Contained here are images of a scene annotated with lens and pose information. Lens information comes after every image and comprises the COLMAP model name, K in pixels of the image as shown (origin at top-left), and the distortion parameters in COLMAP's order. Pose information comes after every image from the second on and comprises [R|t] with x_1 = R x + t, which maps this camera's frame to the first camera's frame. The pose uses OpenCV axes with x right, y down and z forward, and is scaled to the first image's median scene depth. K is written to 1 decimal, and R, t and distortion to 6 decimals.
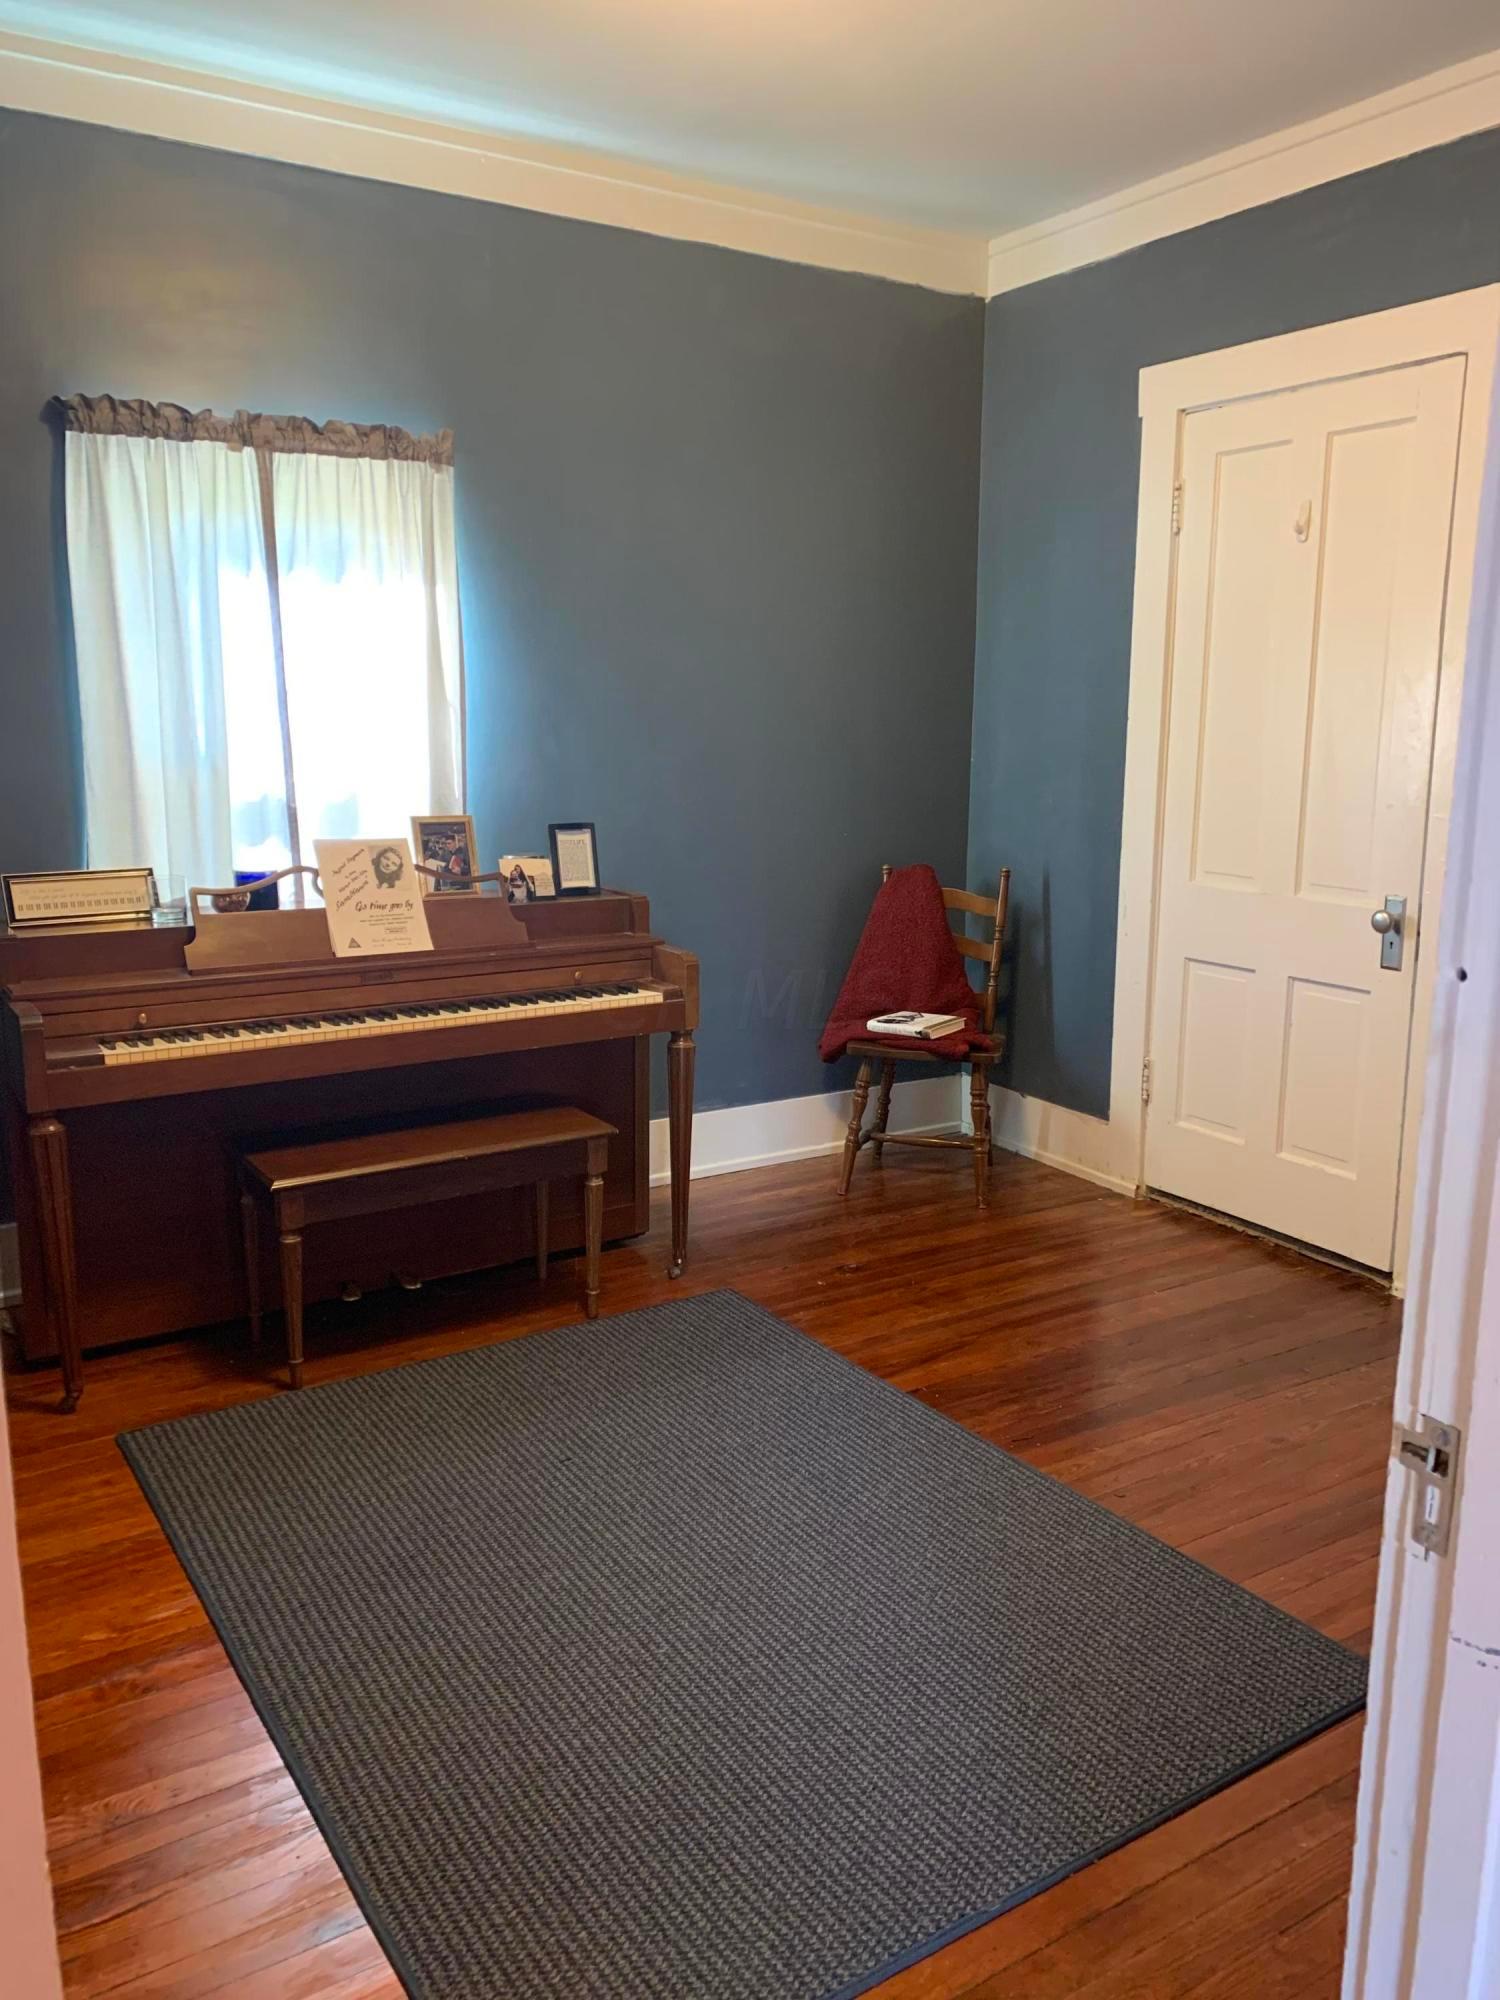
lens RADIAL K [[1552.4, 0, 751.6], [0, 1552.4, 990.0], [0, 0, 1]] dist [0.010978, -0.006115]
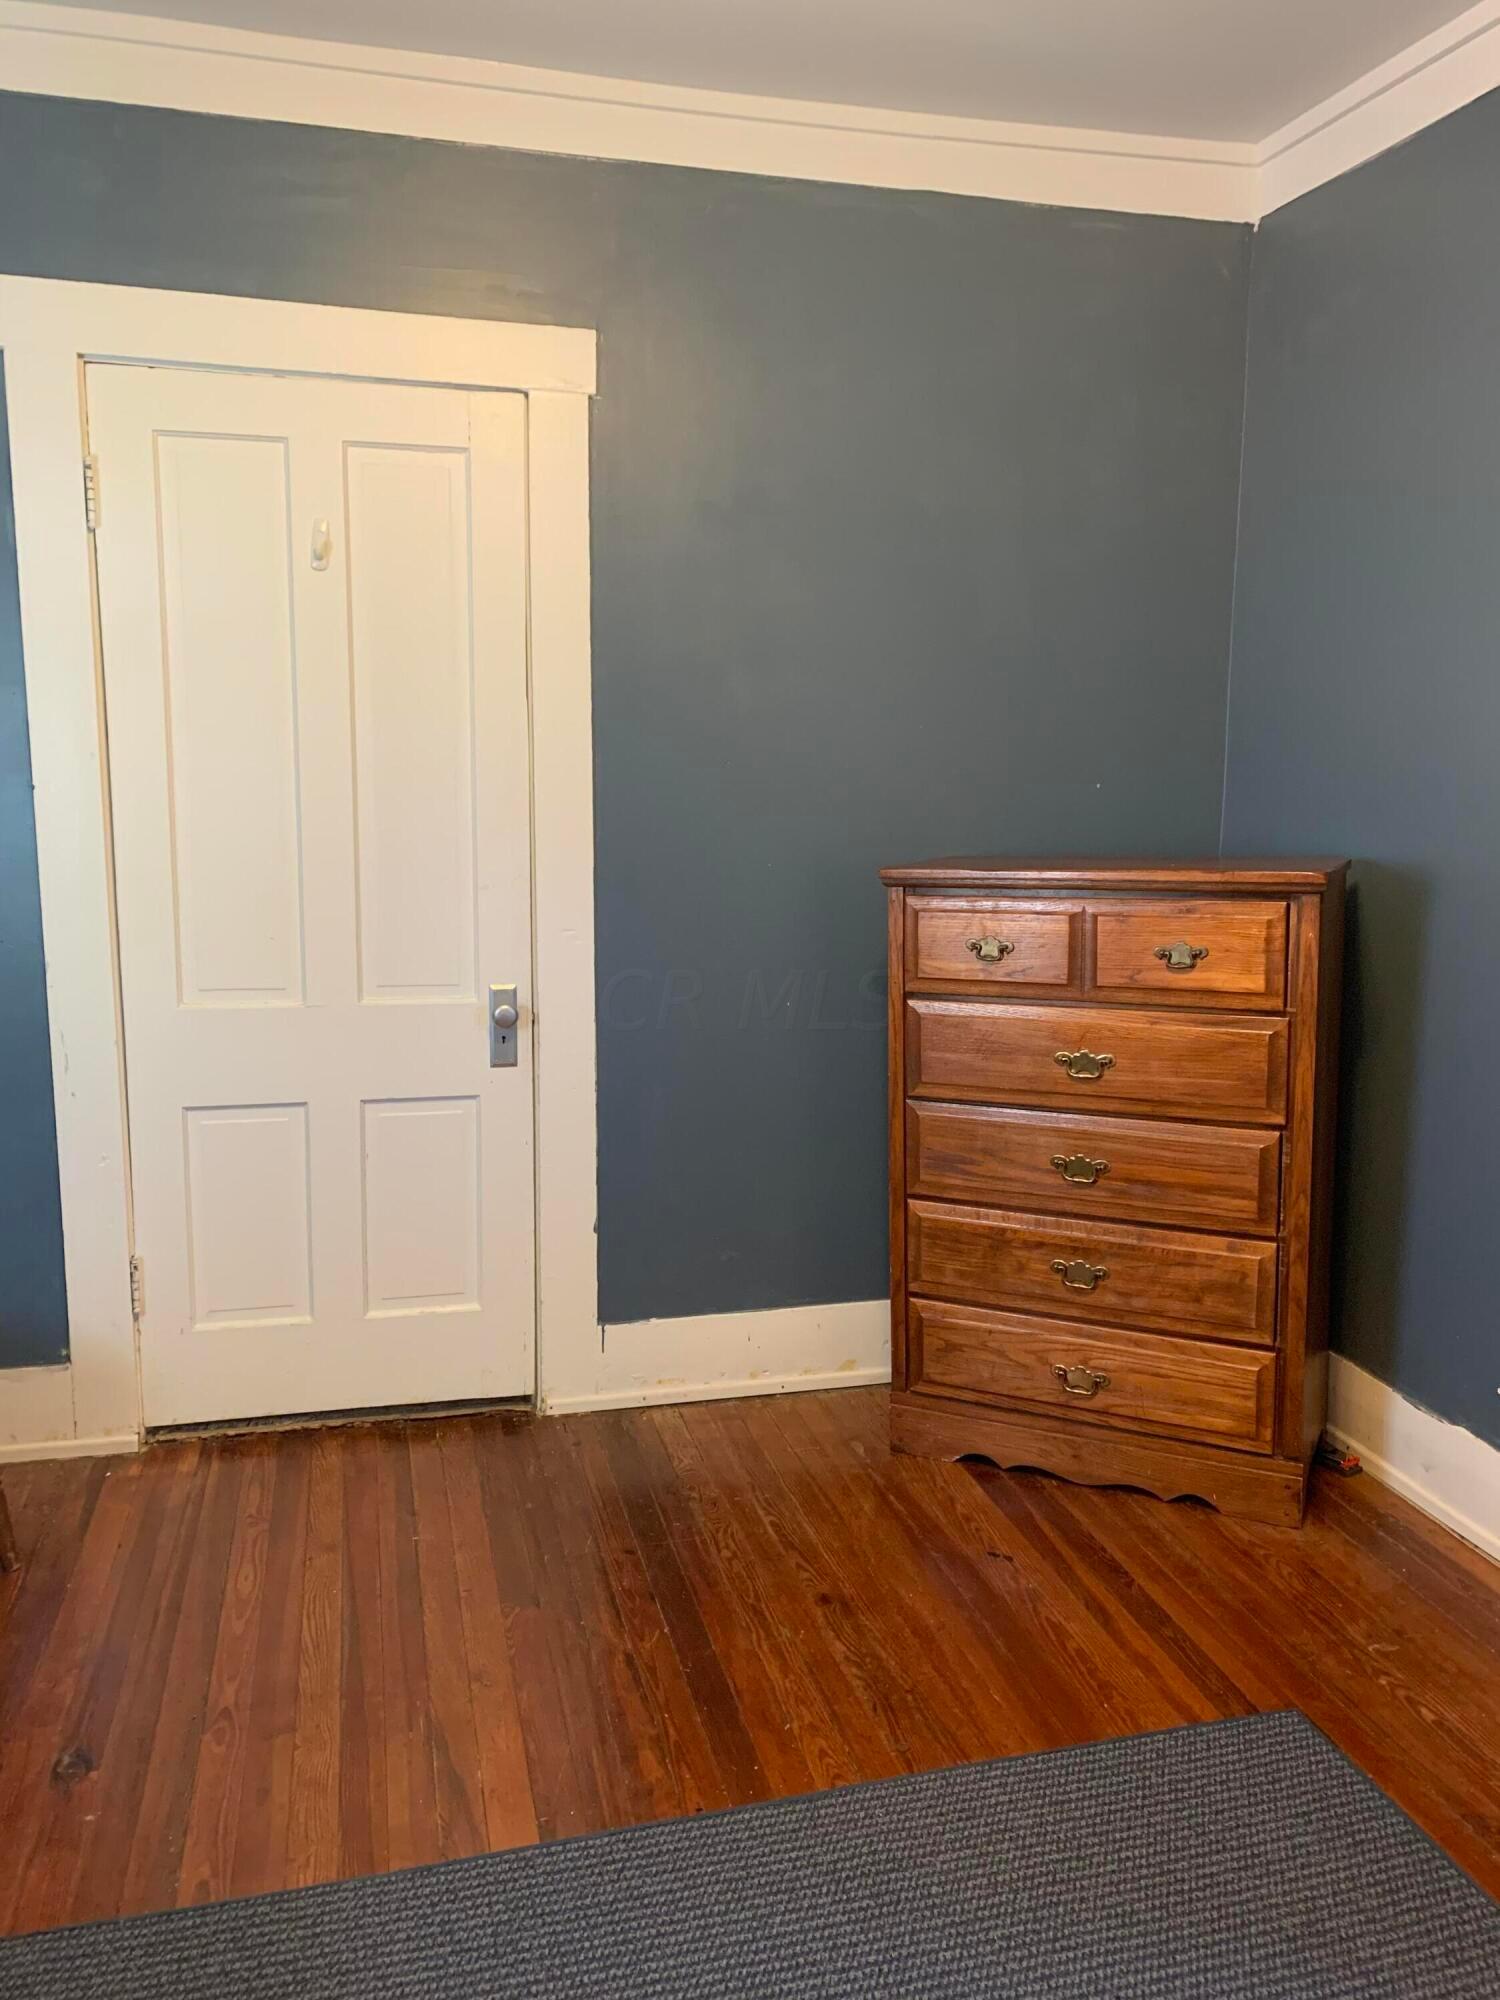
lens RADIAL K [[1496.2, 0, 747.8], [0, 1496.2, 998.7], [0, 0, 1]] dist [0.022839, -0.006210]
pose [[0.304795, -0.139200, 0.942191, -0.318120], [0.161921, 0.982434, 0.092765, -0.098198], [-0.938553, 0.124286, 0.321980, 0.526523]]
